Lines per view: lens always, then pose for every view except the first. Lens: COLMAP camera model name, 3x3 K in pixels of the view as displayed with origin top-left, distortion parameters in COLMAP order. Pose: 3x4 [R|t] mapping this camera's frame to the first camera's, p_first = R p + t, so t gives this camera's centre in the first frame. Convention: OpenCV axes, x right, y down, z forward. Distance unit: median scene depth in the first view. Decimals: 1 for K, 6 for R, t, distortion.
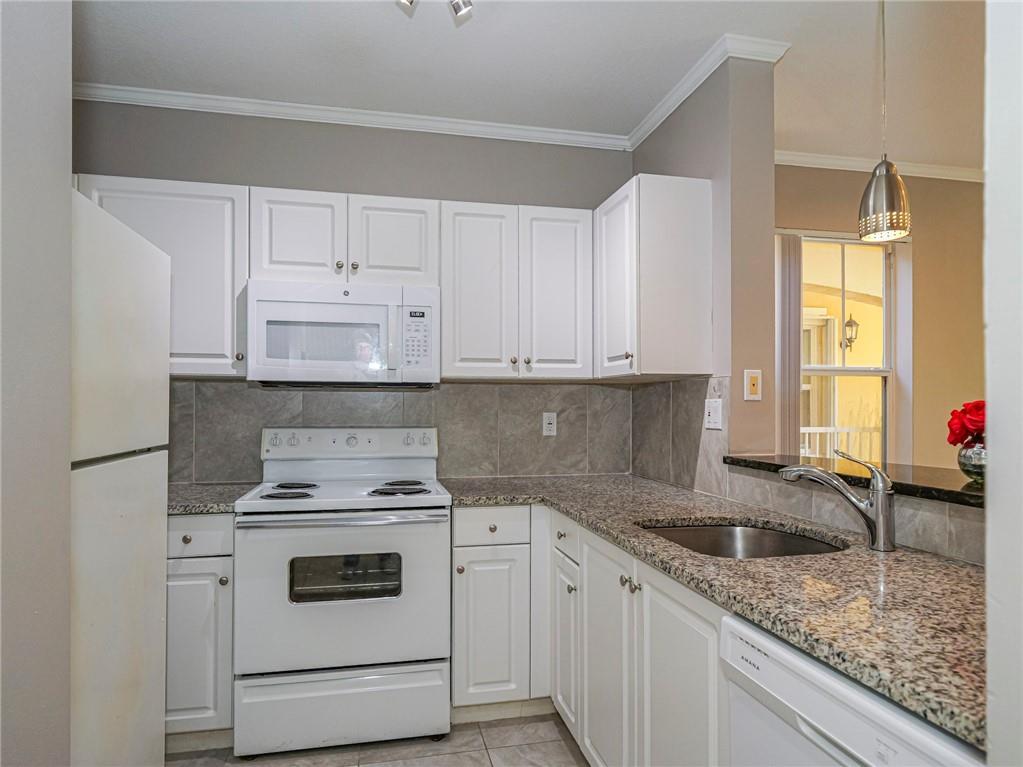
lens RADIAL K [[622.3, 0, 507.8], [0, 622.3, 400.9], [0, 0, 1]] dist [-0.007831, -0.001713]
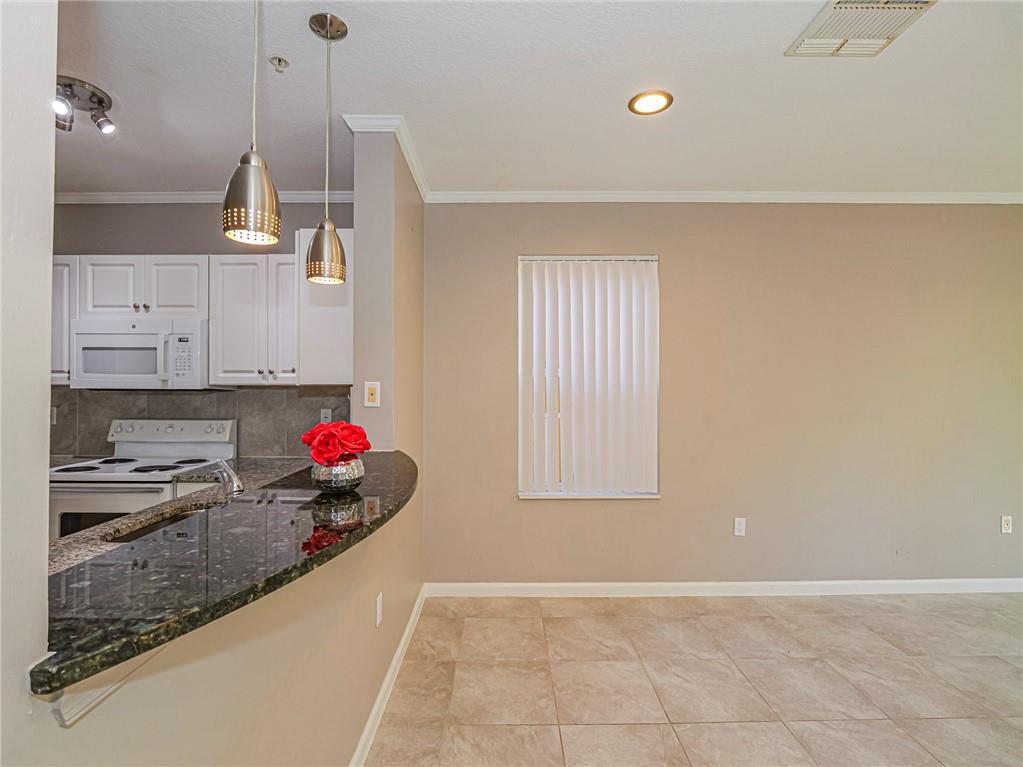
lens RADIAL K [[493.5, 0, 510.9], [0, 493.5, 380.2], [0, 0, 1]] dist [-0.016721, 0.000693]
pose [[0.975955, -0.001742, -0.217964, 0.751069], [0.002064, 0.999997, 0.001250, -0.046574], [0.217961, -0.001670, 0.975956, 0.093345]]
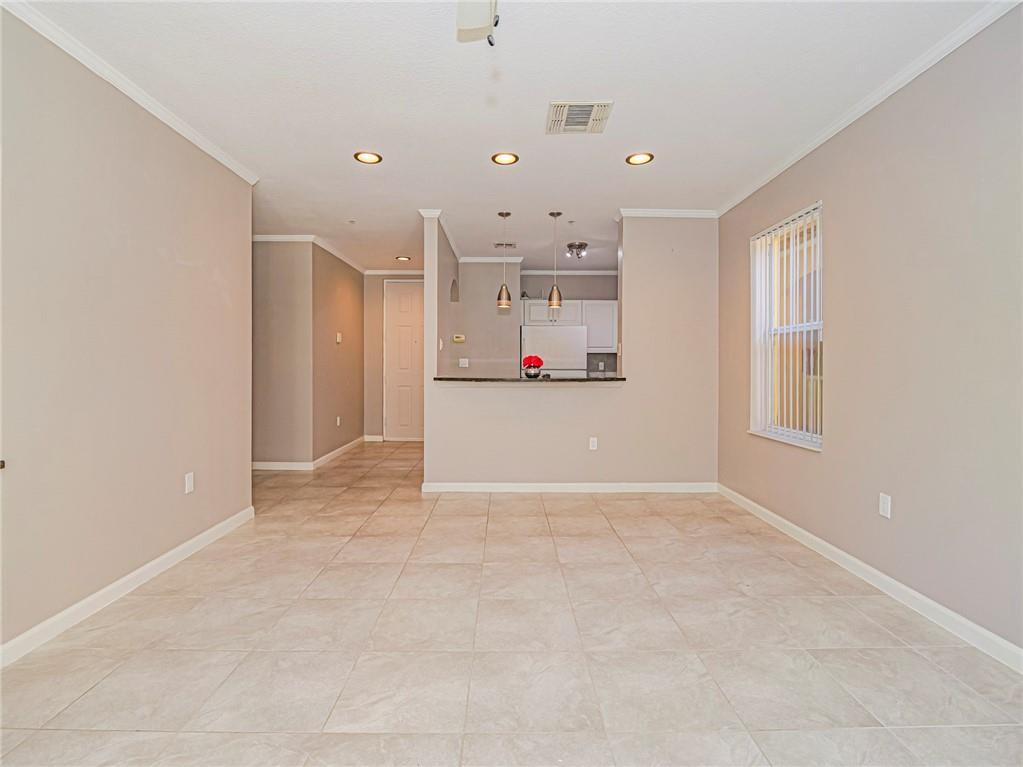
lens RADIAL K [[493.5, 0, 506.3], [0, 493.5, 366.2], [0, 0, 1]] dist [-0.016721, 0.000693]
pose [[-0.224229, -0.003425, -0.974530, 2.095528], [0.002971, 0.999987, -0.004199, 0.043582], [0.974532, -0.003837, -0.224216, 0.862406]]
